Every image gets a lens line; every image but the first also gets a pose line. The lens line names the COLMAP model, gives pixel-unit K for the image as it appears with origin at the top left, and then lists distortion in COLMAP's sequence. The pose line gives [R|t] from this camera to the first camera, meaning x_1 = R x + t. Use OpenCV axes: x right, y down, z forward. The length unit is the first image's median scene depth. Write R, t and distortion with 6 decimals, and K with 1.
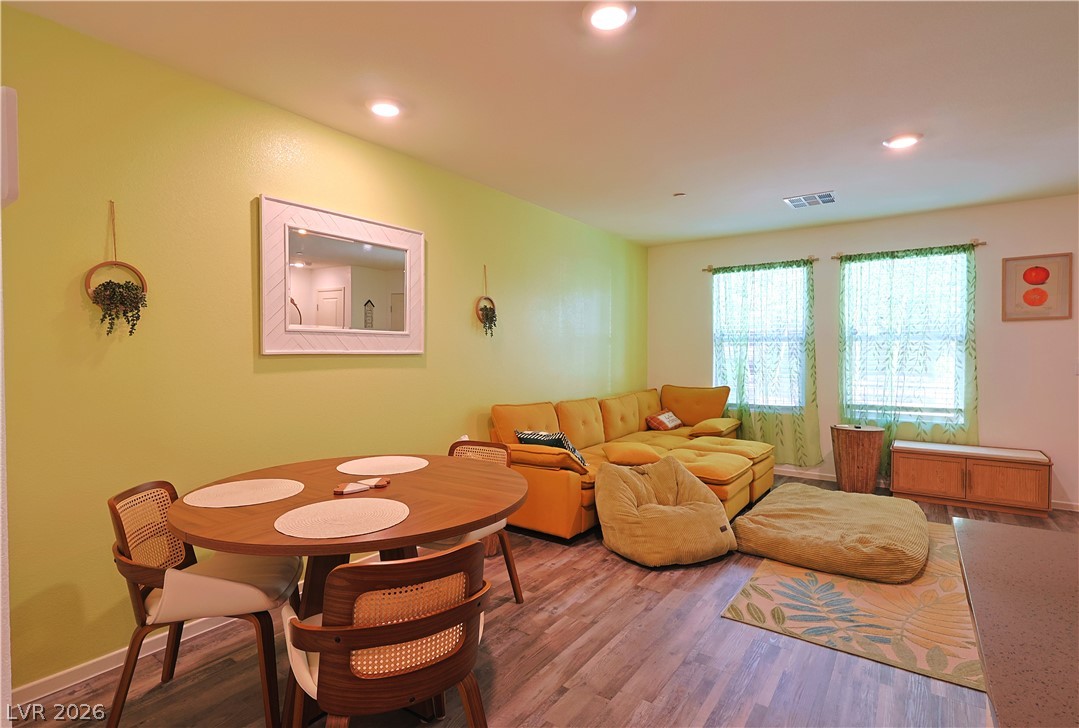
lens RADIAL K [[530.0, 0, 531.0], [0, 530.0, 362.6], [0, 0, 1]] dist [-0.004658, 0.002404]
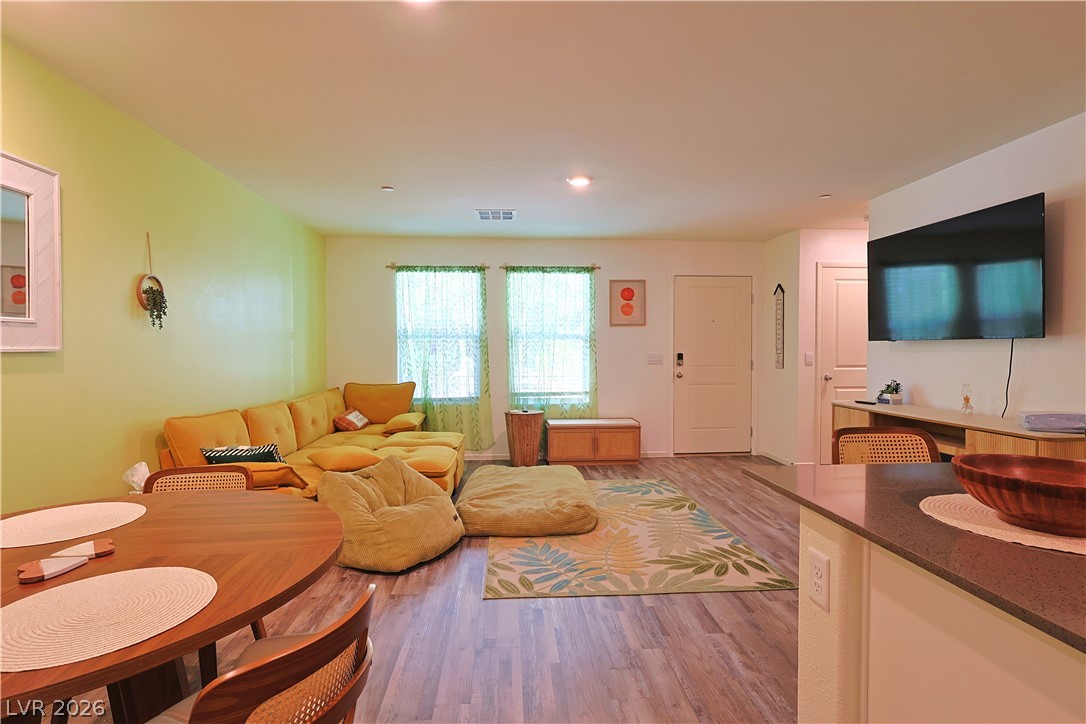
lens RADIAL K [[527.8, 0, 537.2], [0, 527.8, 361.0], [0, 0, 1]] dist [-0.003455, 0.000603]
pose [[0.770552, -0.015990, 0.637176, -0.132781], [0.013701, 0.999870, 0.008522, -0.001477], [-0.637230, 0.002164, 0.770671, 0.072426]]
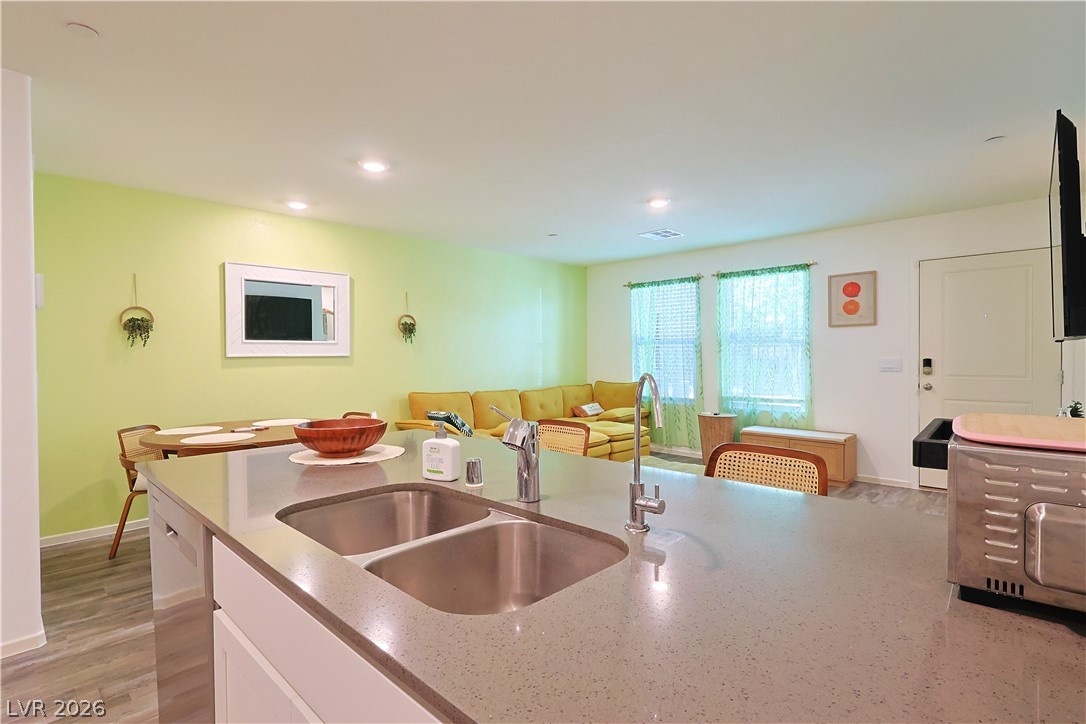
lens RADIAL K [[527.8, 0, 539.8], [0, 527.8, 357.4], [0, 0, 1]] dist [-0.003455, 0.000603]
pose [[0.990322, -0.003317, -0.138748, 0.426884], [0.001714, 0.999930, -0.011674, 0.004002], [0.138777, 0.011324, 0.990259, -0.305585]]
